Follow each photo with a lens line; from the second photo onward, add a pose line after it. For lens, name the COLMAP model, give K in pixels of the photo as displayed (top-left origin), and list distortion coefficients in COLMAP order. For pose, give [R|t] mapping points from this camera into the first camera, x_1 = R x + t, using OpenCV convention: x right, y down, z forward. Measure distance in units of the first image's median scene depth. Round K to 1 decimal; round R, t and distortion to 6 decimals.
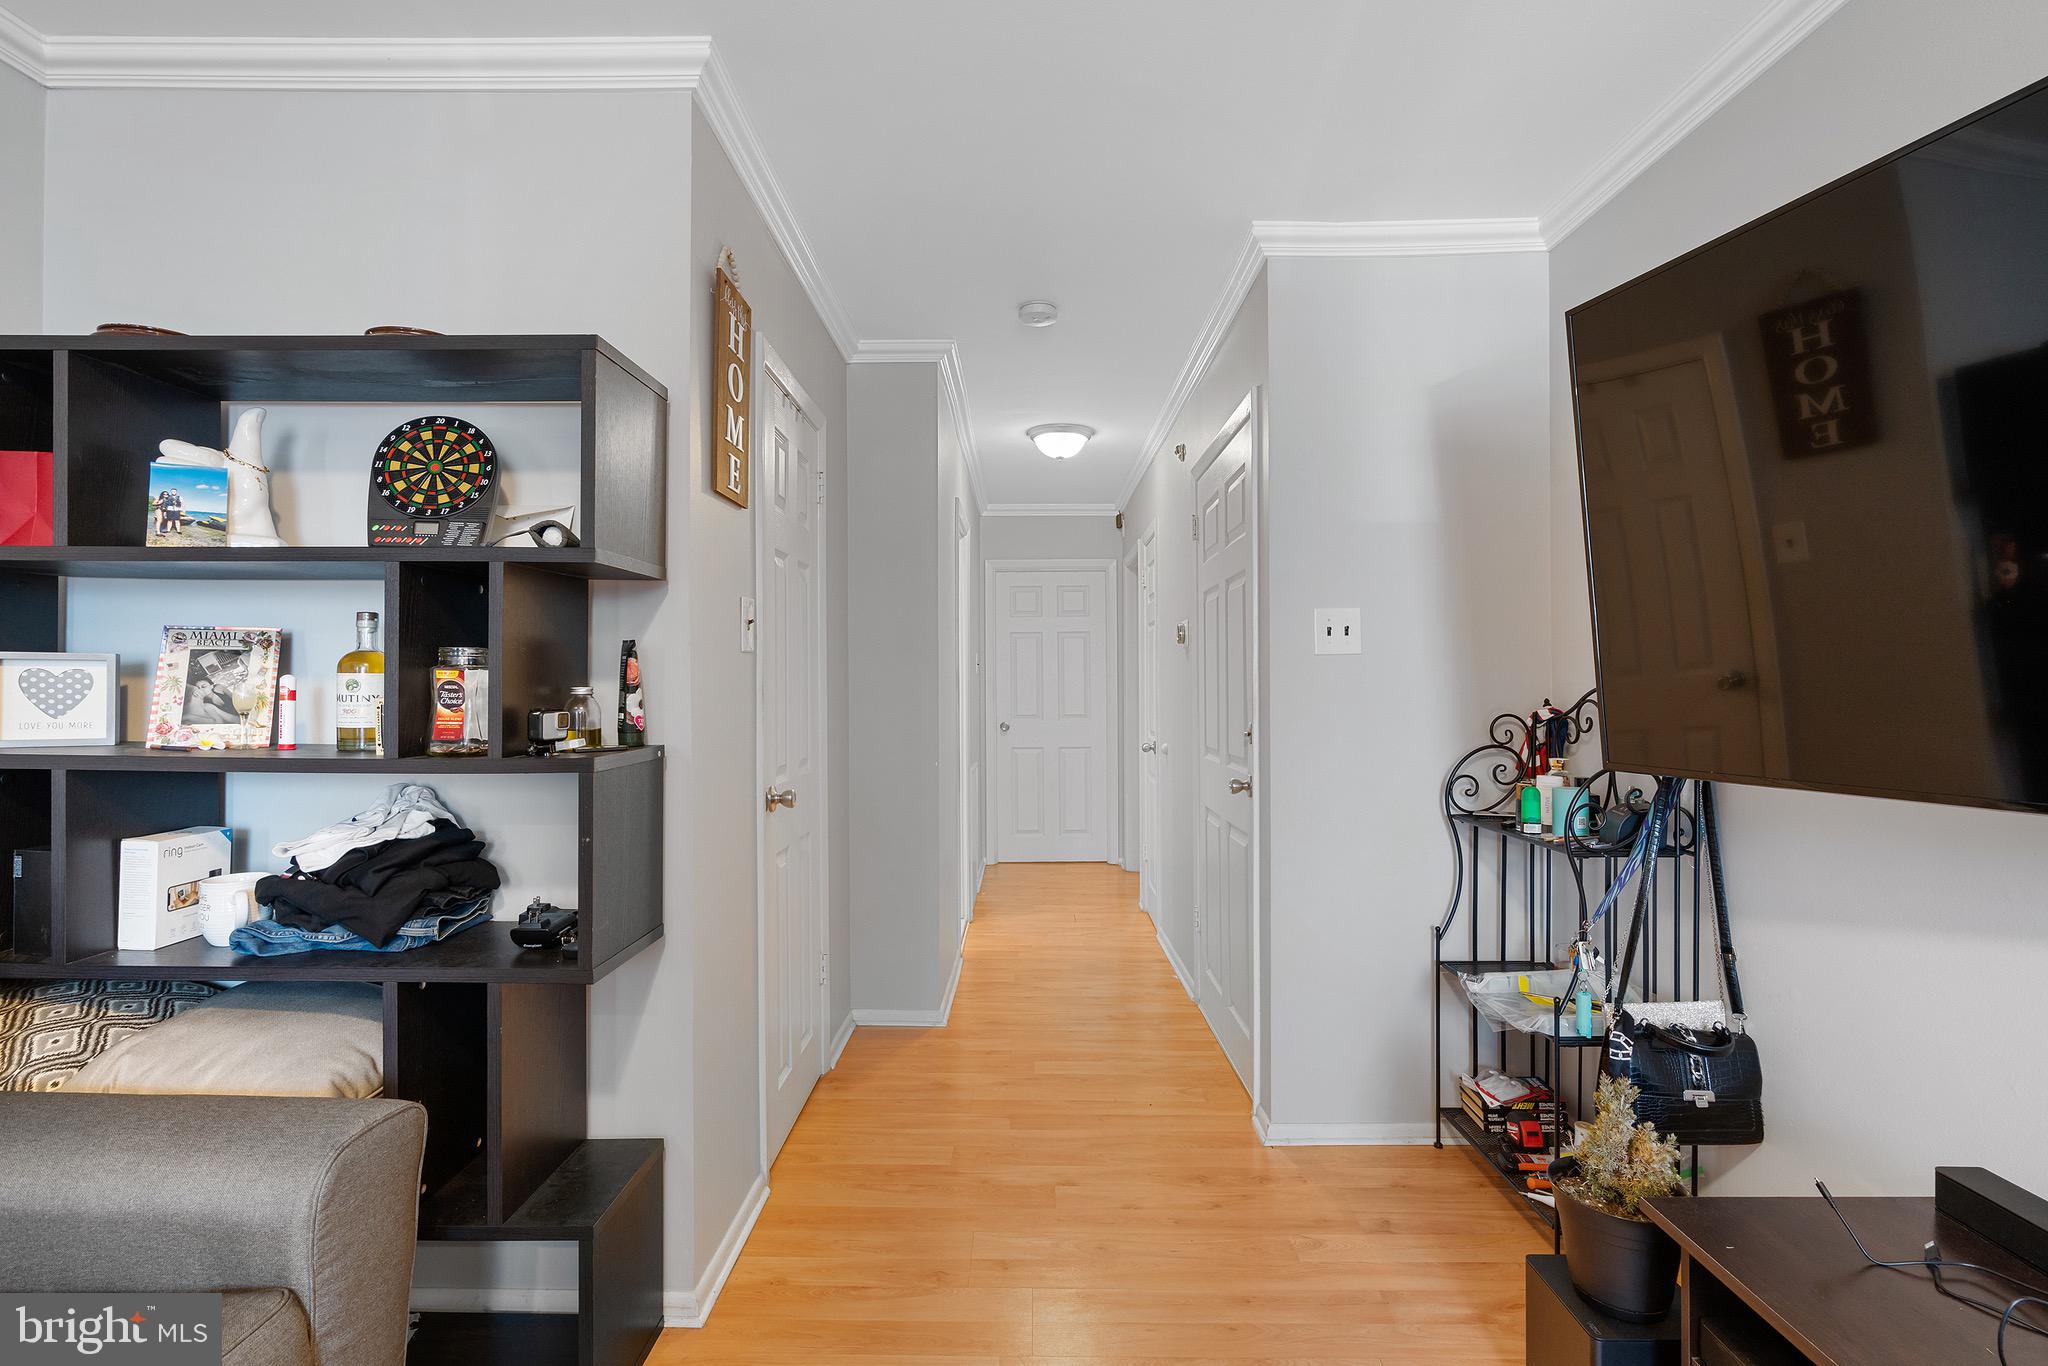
lens RADIAL K [[941.6, 0, 1020.9], [0, 941.6, 691.4], [0, 0, 1]] dist [-0.001341, 0.001482]
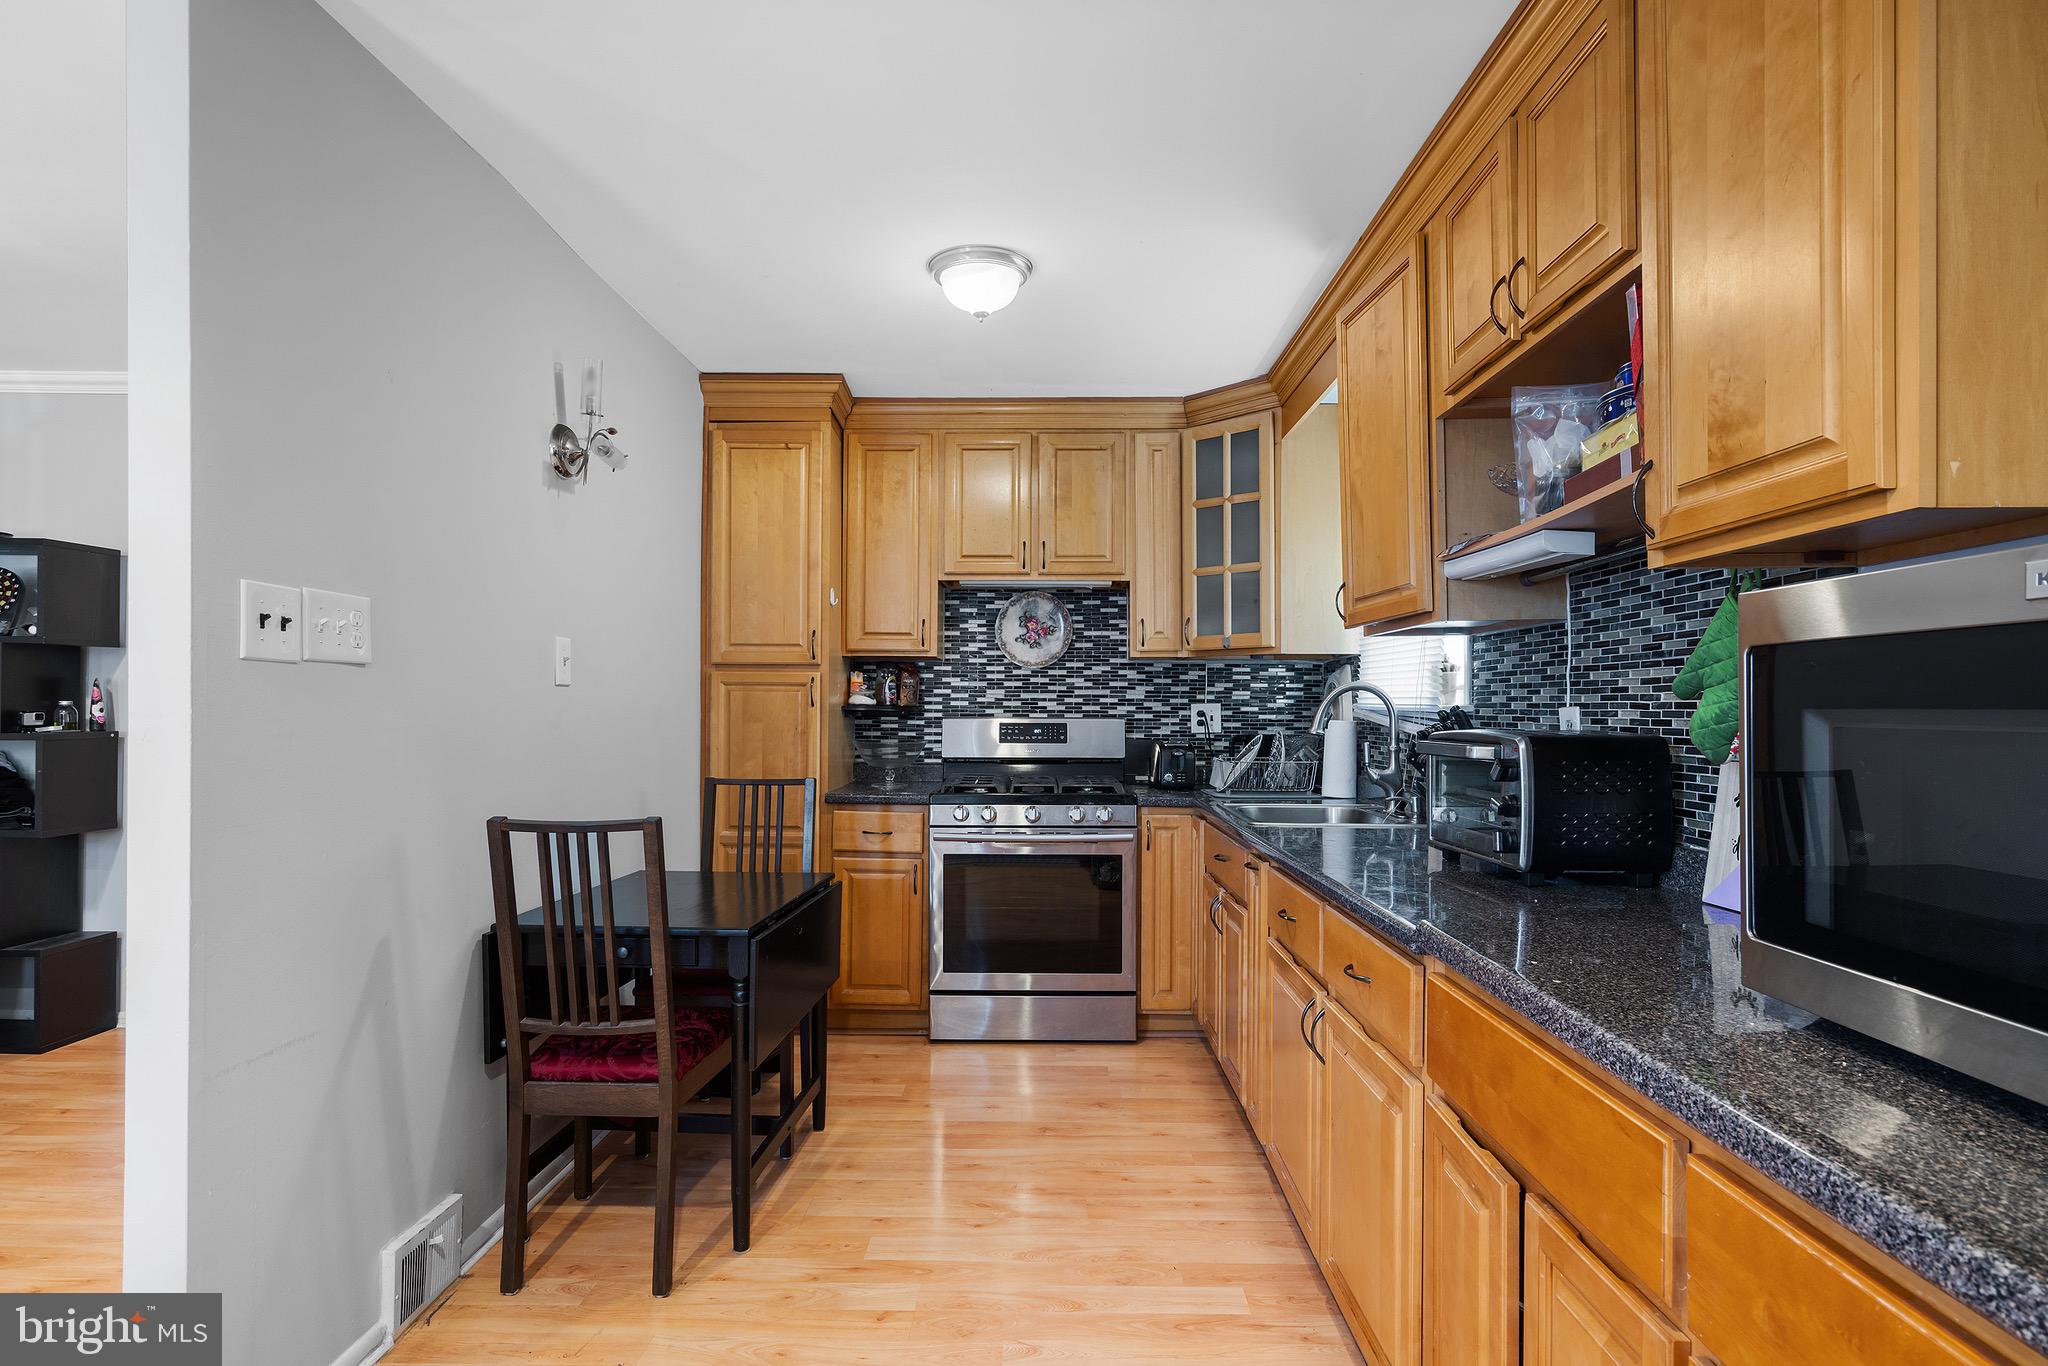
lens RADIAL K [[990.5, 0, 1016.5], [0, 990.5, 719.0], [0, 0, 1]] dist [0.002513, -0.000889]
pose [[0.999990, 0.002265, -0.003818, 1.609546], [-0.002265, 0.999997, -0.000075, 0.030840], [0.003818, 0.000084, 0.999993, -1.140485]]
